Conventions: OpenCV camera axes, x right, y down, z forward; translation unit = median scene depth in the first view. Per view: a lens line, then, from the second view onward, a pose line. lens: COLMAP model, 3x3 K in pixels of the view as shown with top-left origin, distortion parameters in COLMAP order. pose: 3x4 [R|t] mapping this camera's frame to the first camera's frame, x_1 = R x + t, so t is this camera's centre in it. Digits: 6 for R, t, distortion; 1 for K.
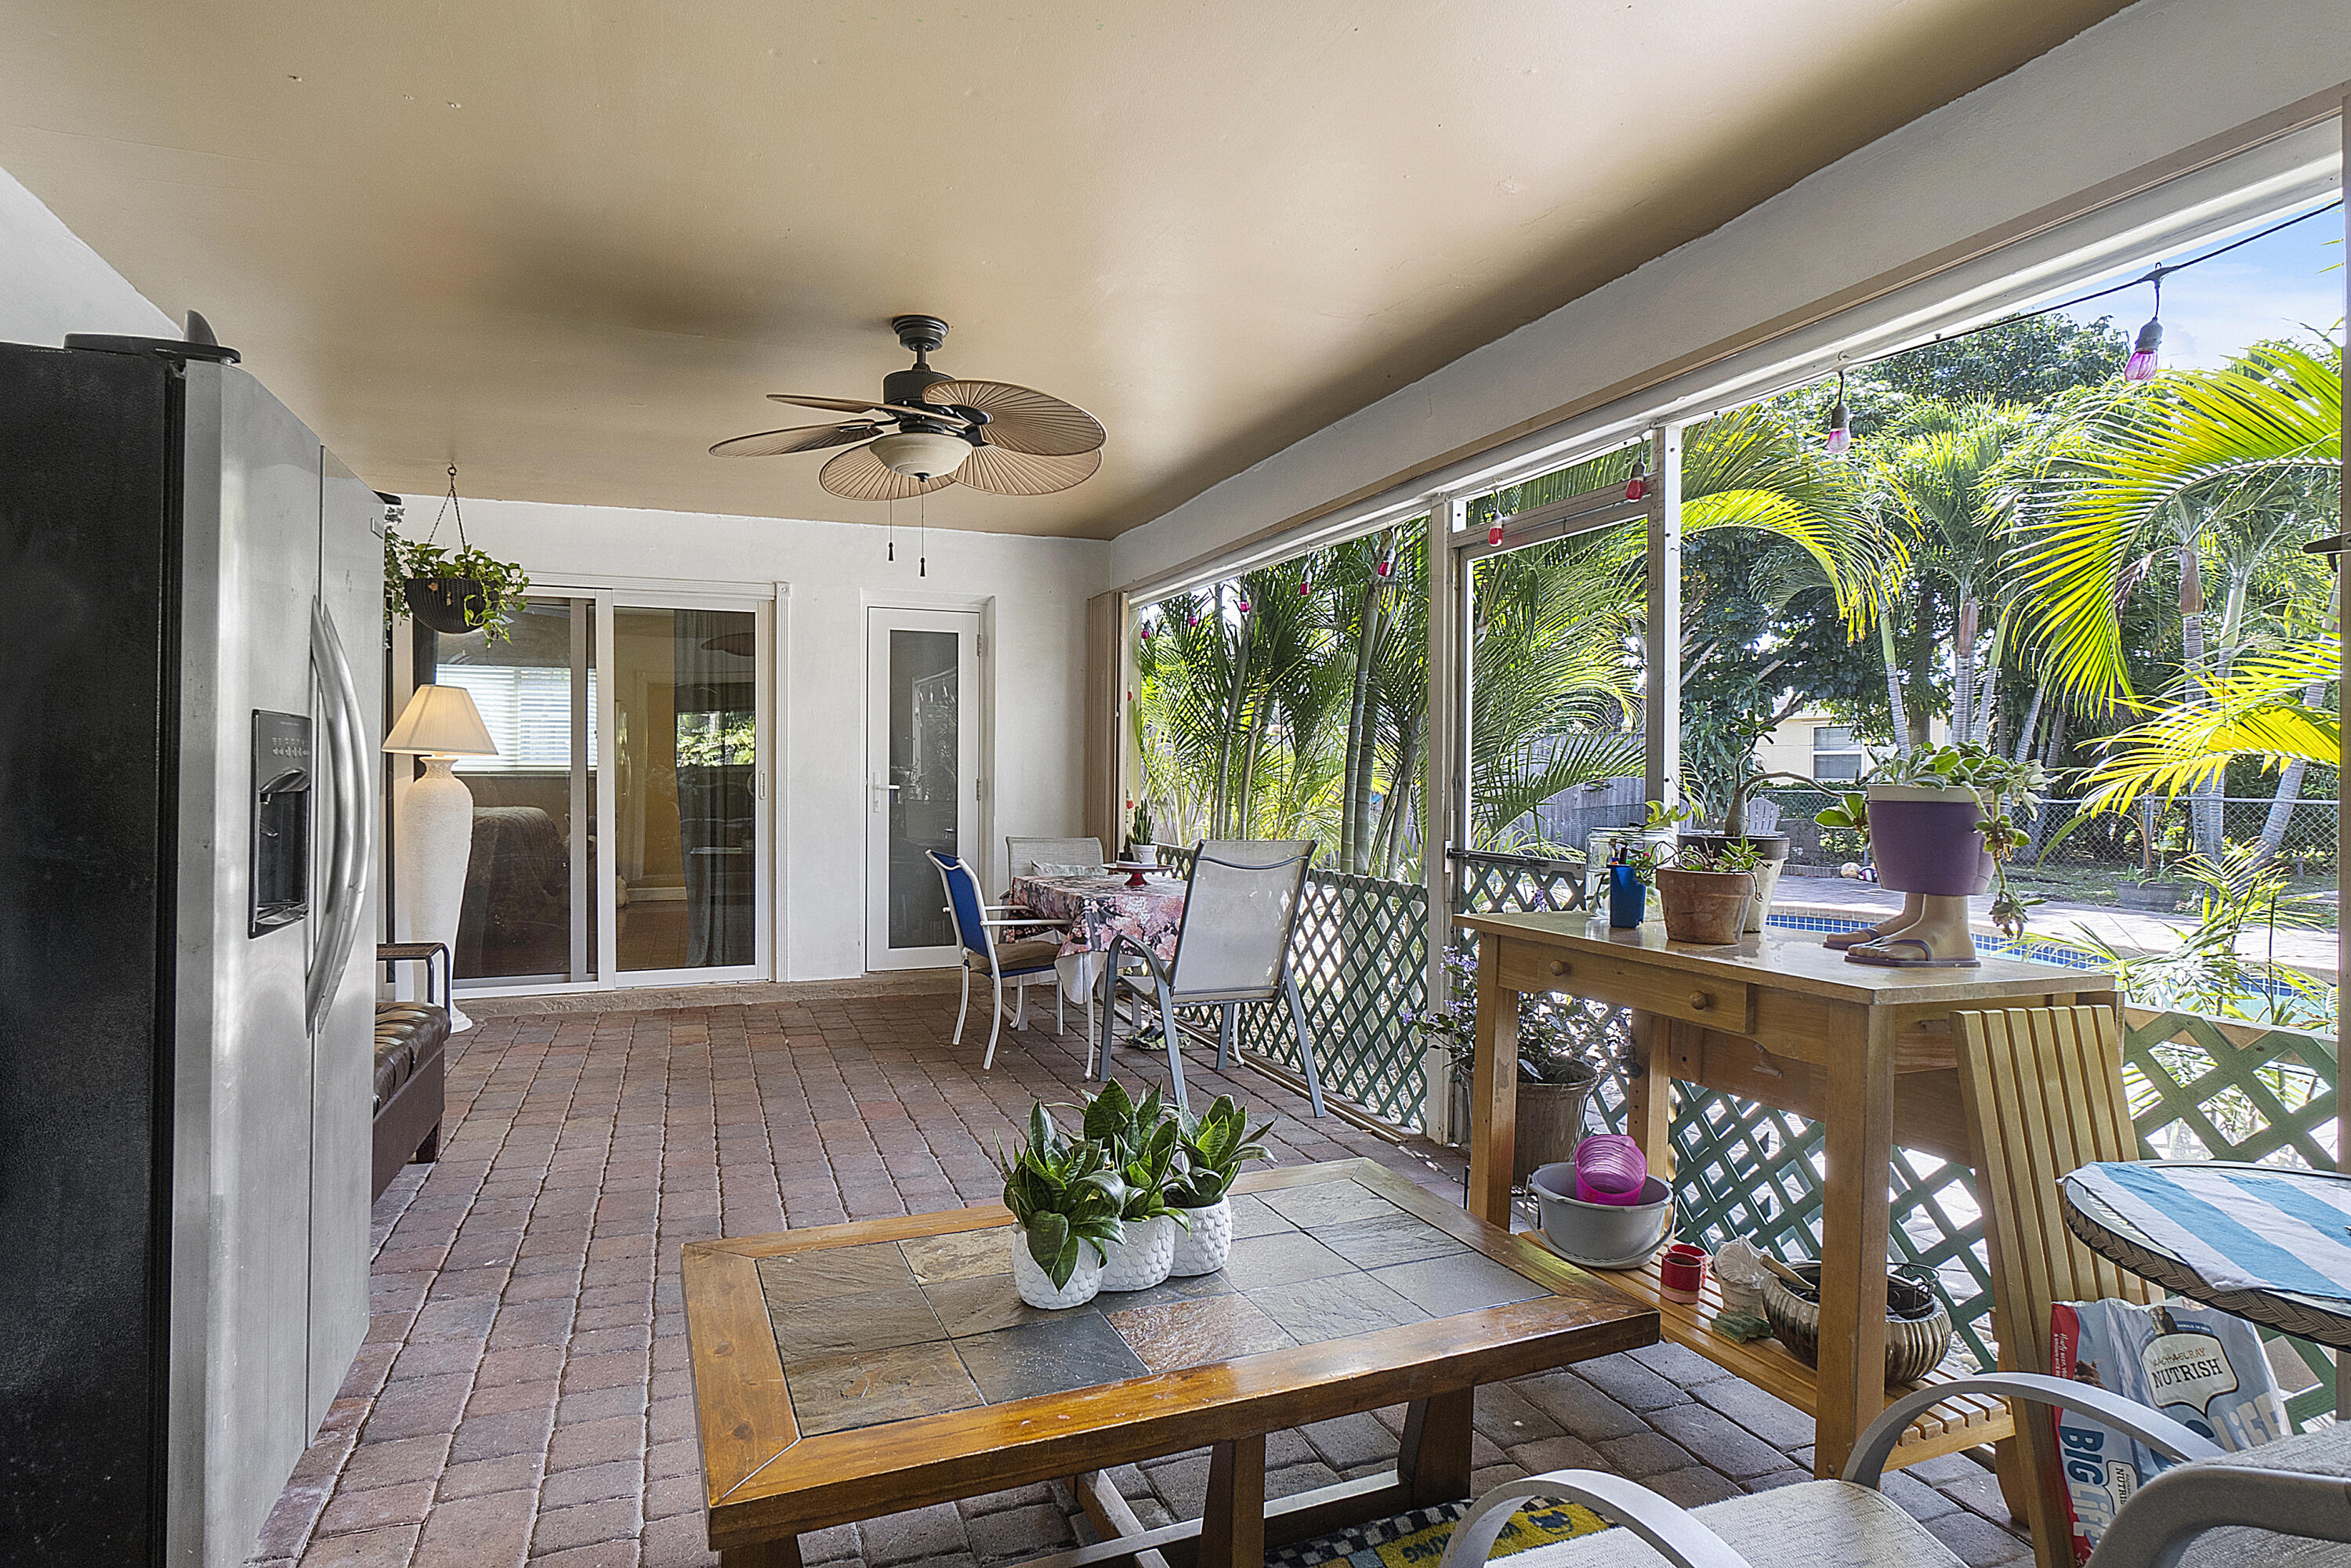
lens RADIAL K [[1224.7, 0, 1180.2], [0, 1224.7, 776.4], [0, 0, 1]] dist [0.000879, 0.000609]
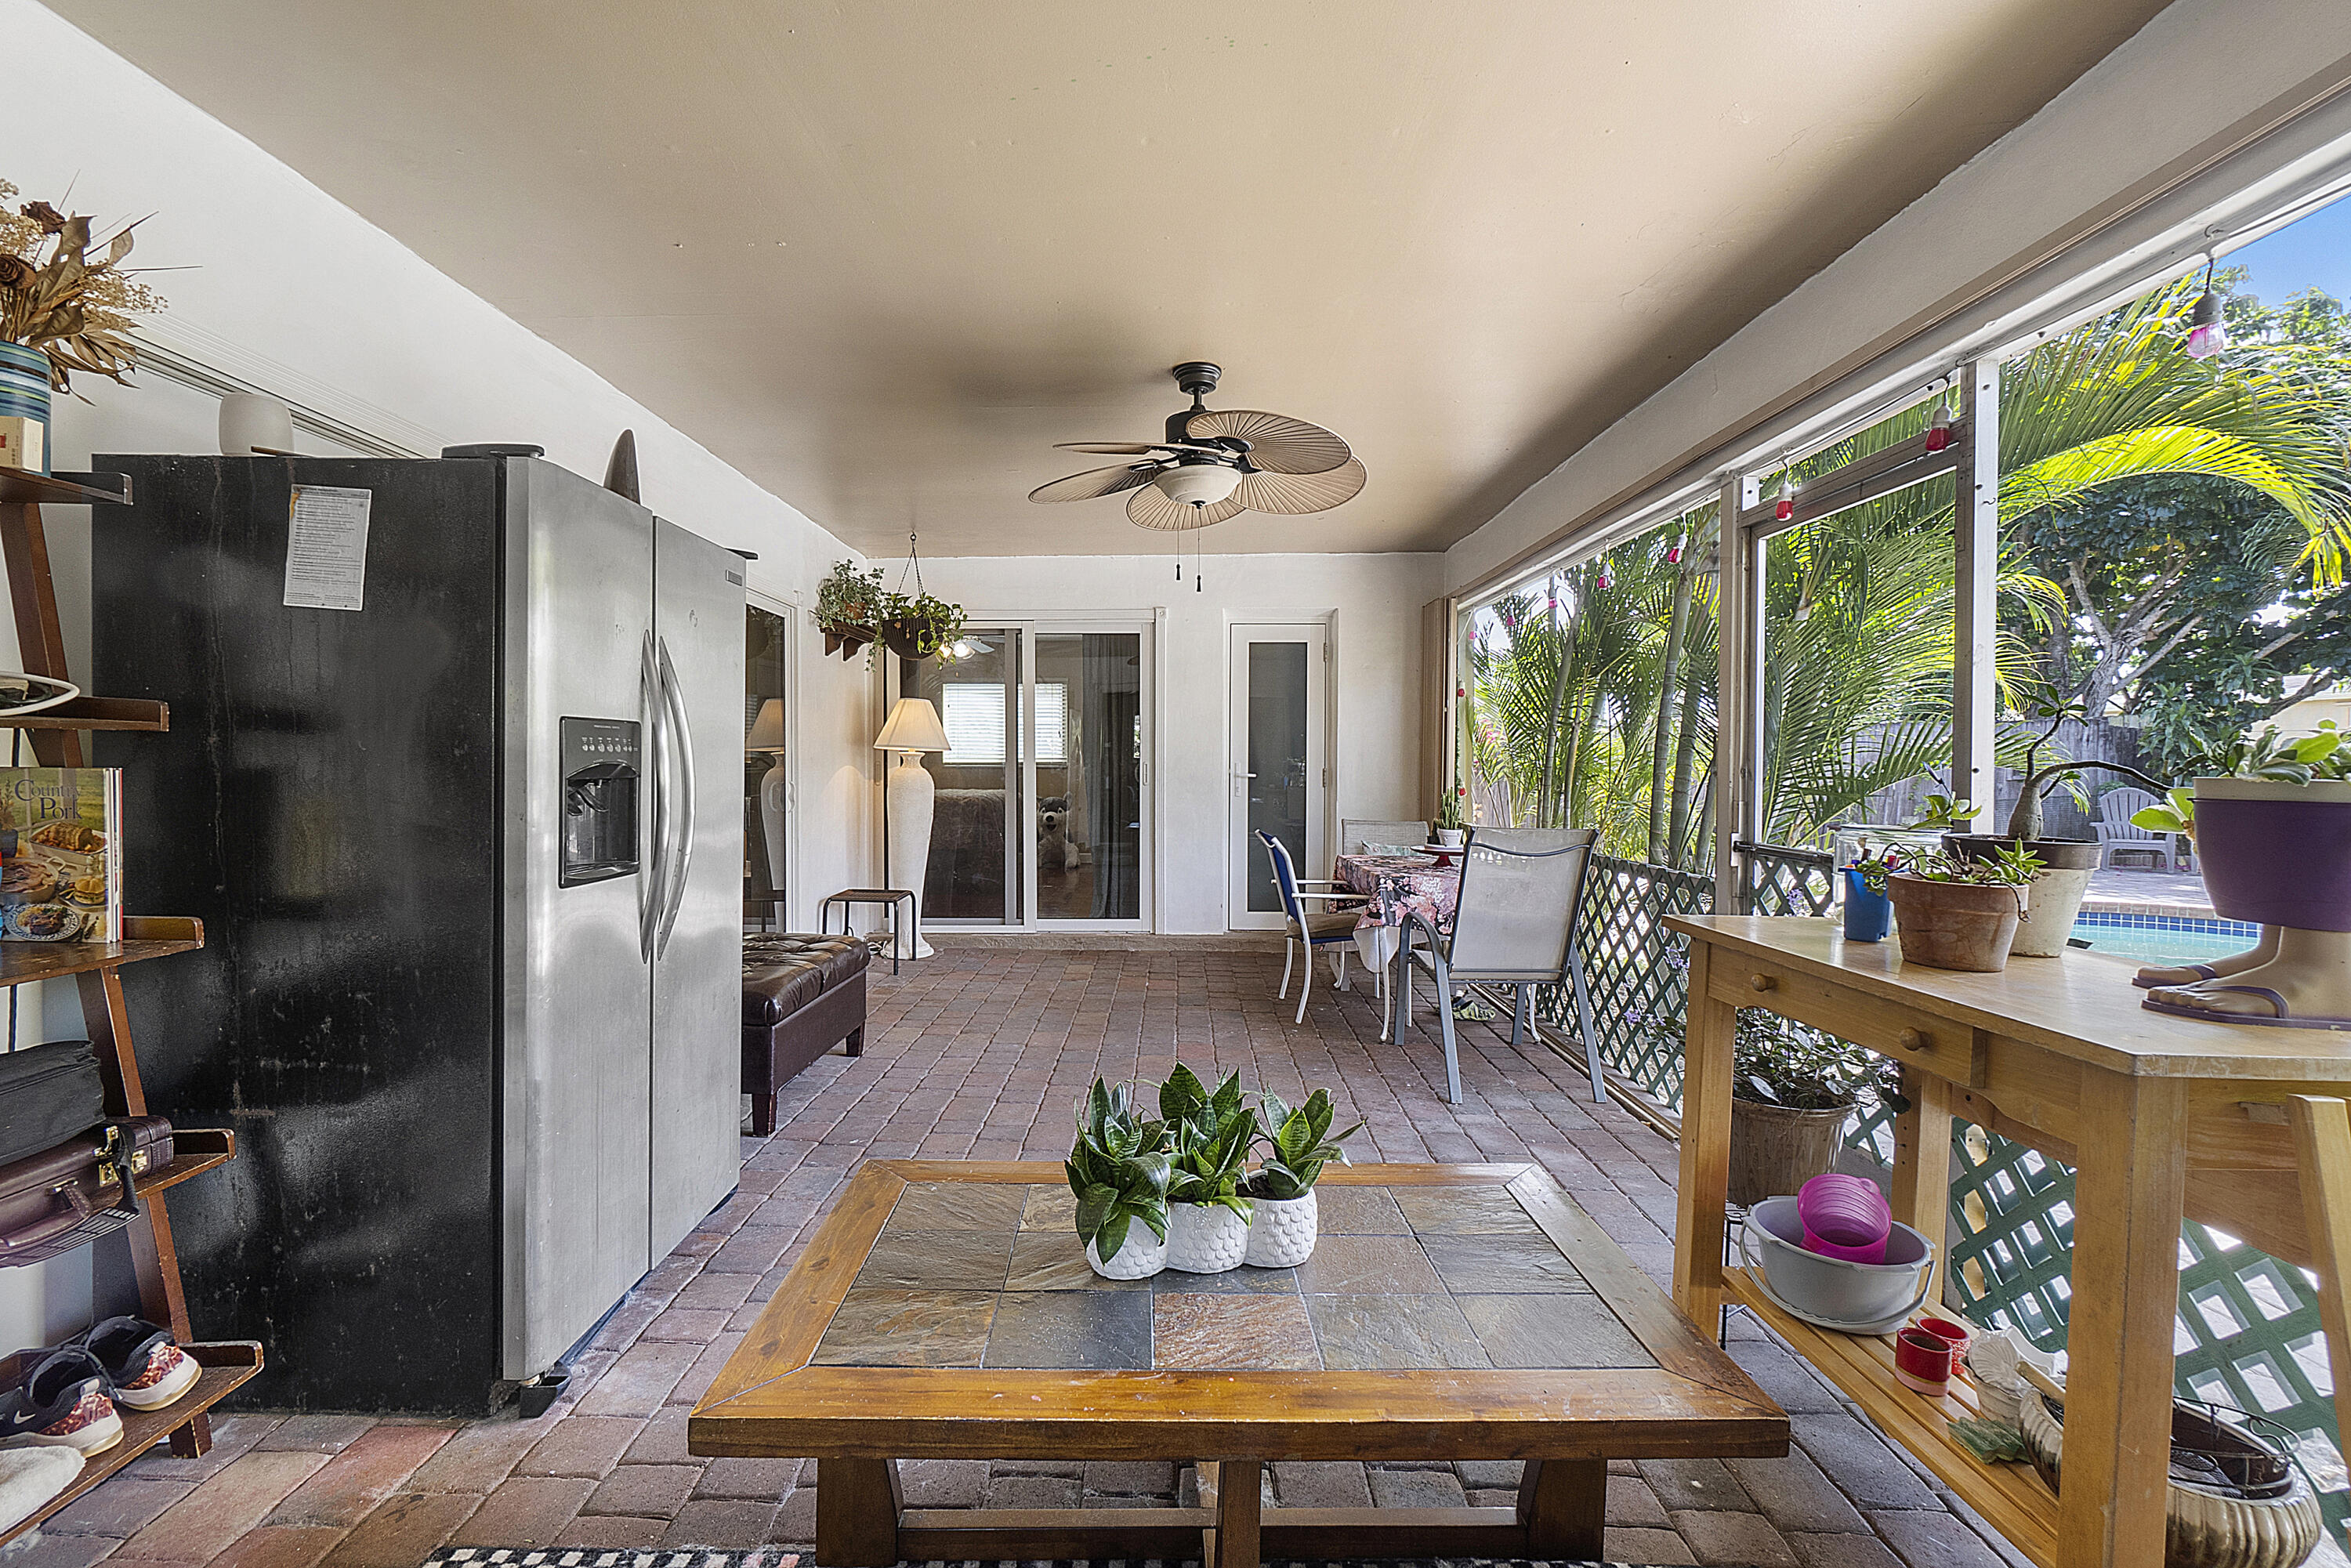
lens RADIAL K [[1025.0, 0, 1172.3], [0, 1025.0, 775.3], [0, 0, 1]] dist [-0.001936, 0.001305]
pose [[0.926074, 0.003228, -0.377328, 0.090859], [0.000152, 0.999960, 0.008927, -0.000150], [0.377341, -0.008324, 0.926037, 0.072614]]
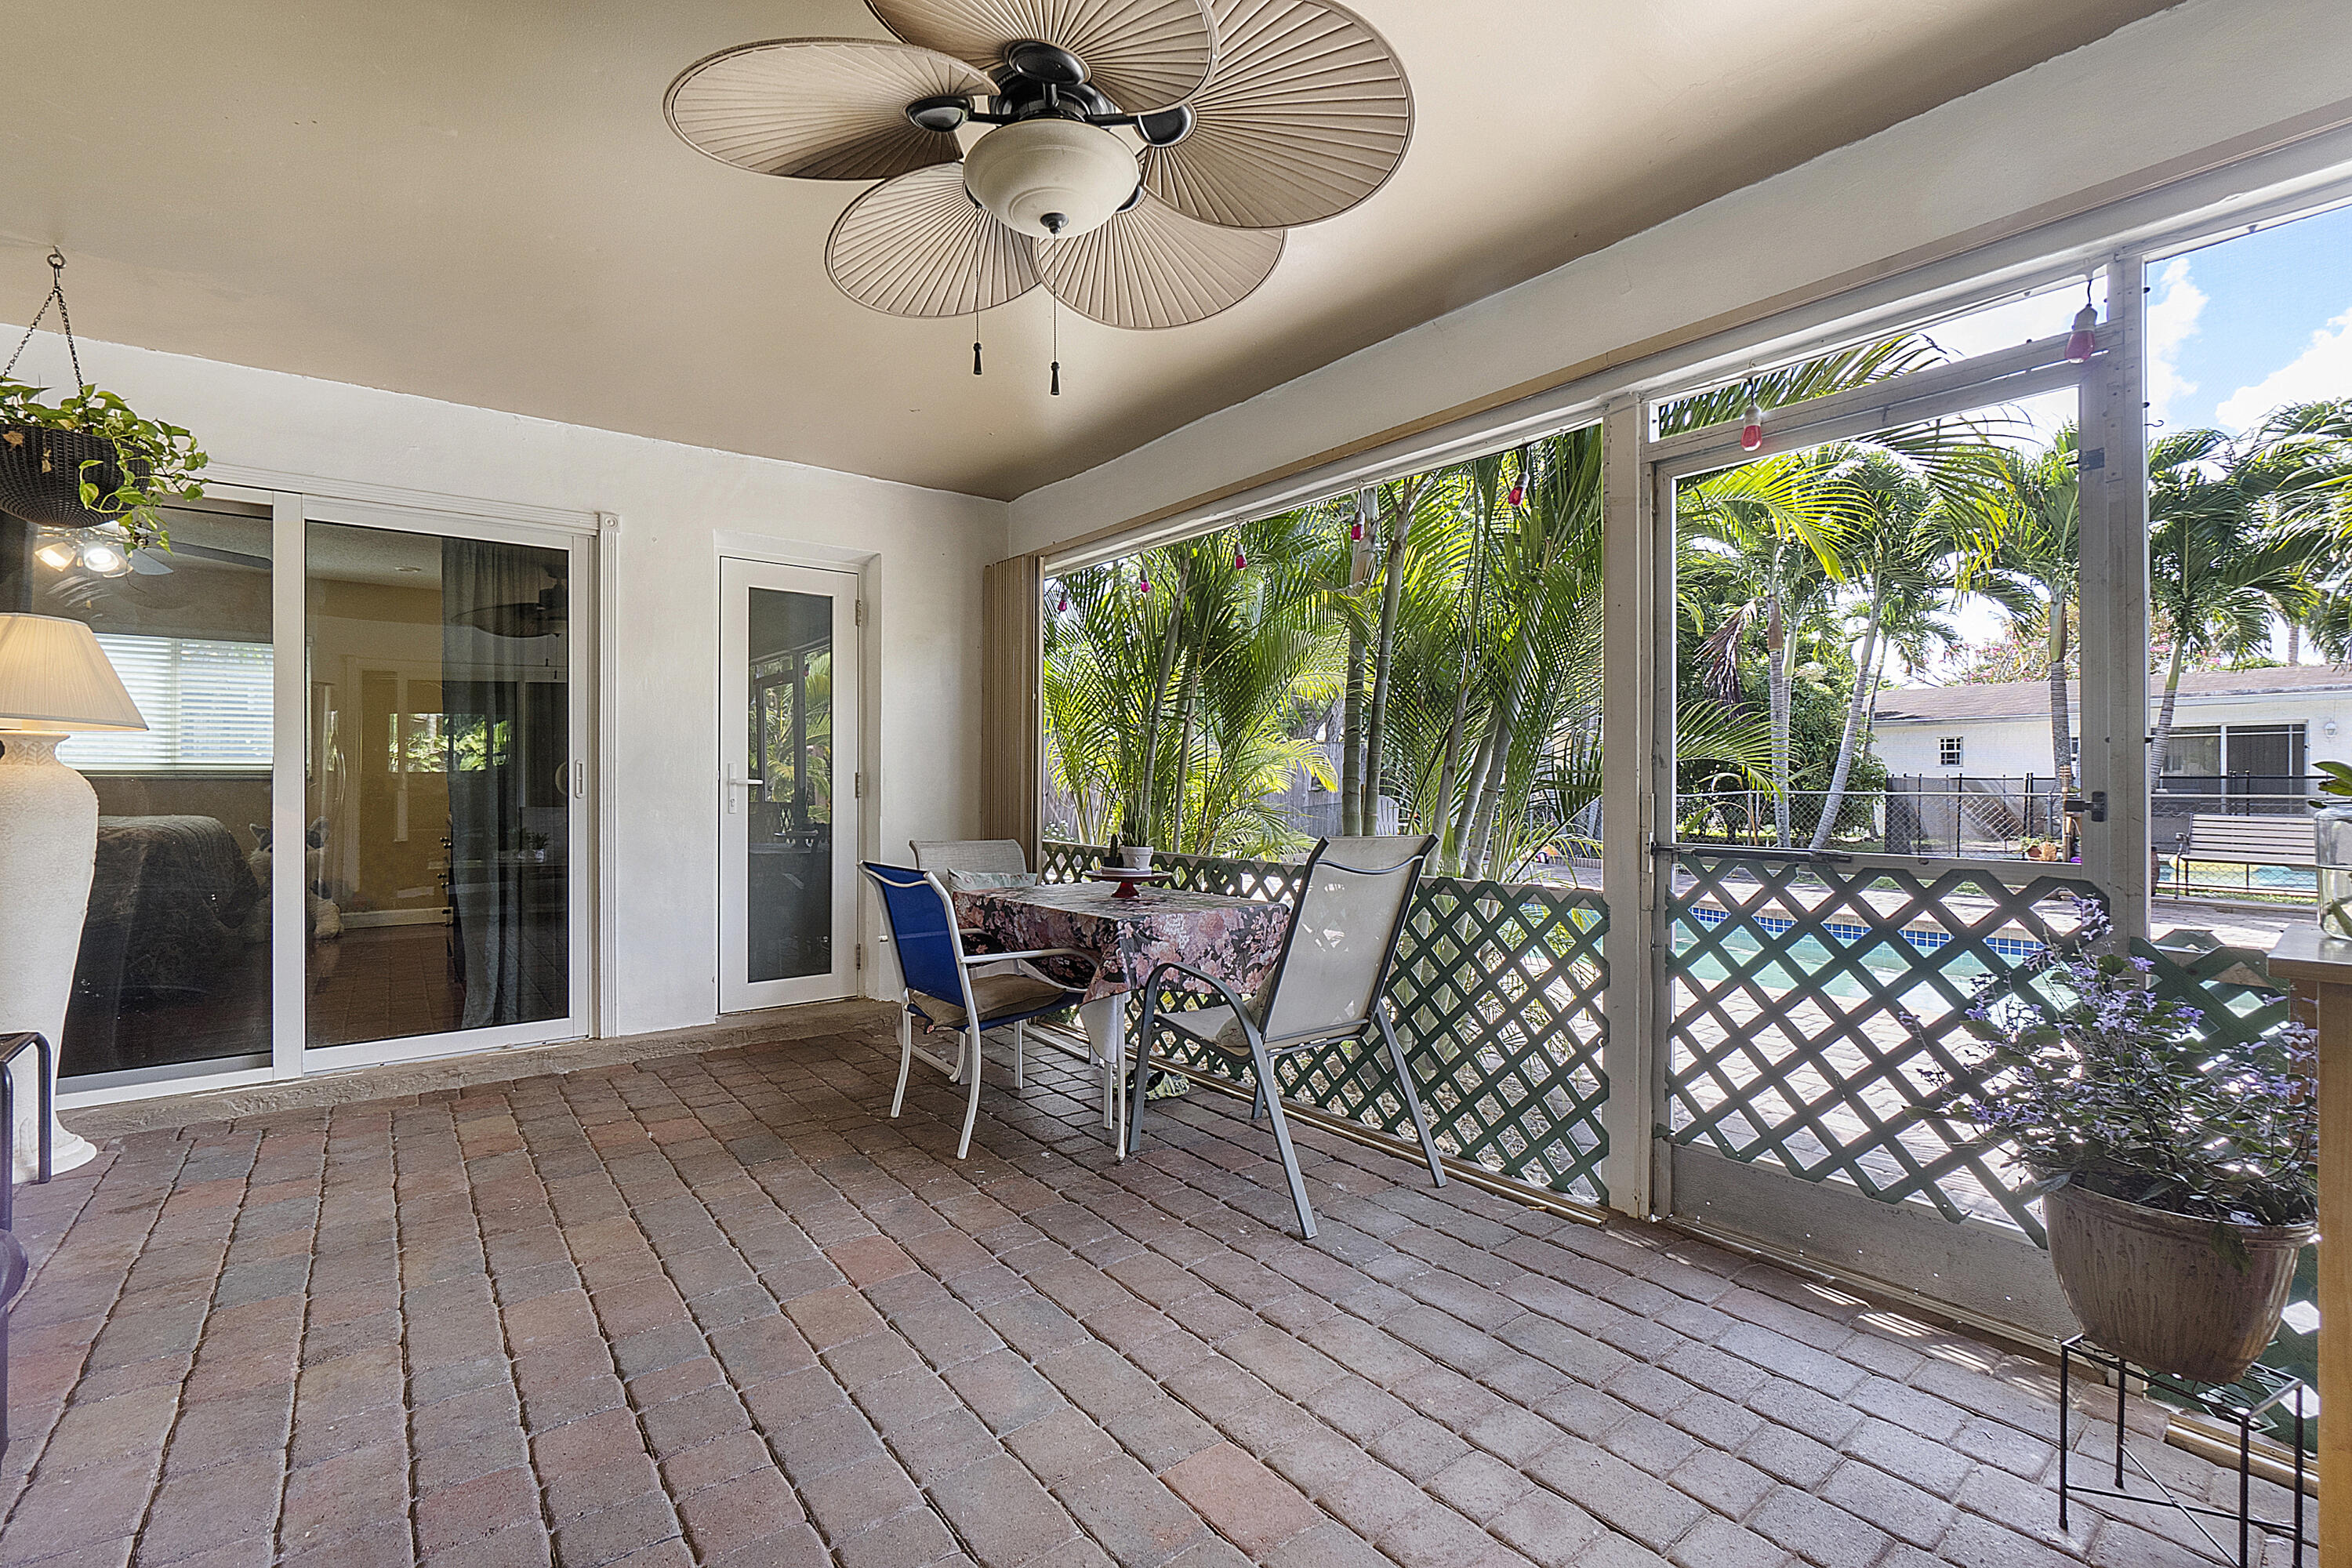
lens RADIAL K [[1022.9, 0, 1179.6], [0, 1022.9, 774.8], [0, 0, 1]] dist [-0.002719, 0.000505]
pose [[0.959719, -0.003728, 0.280937, -0.205021], [0.006362, 0.999944, -0.008466, 0.015426], [-0.280890, 0.009912, 0.959689, 0.365410]]
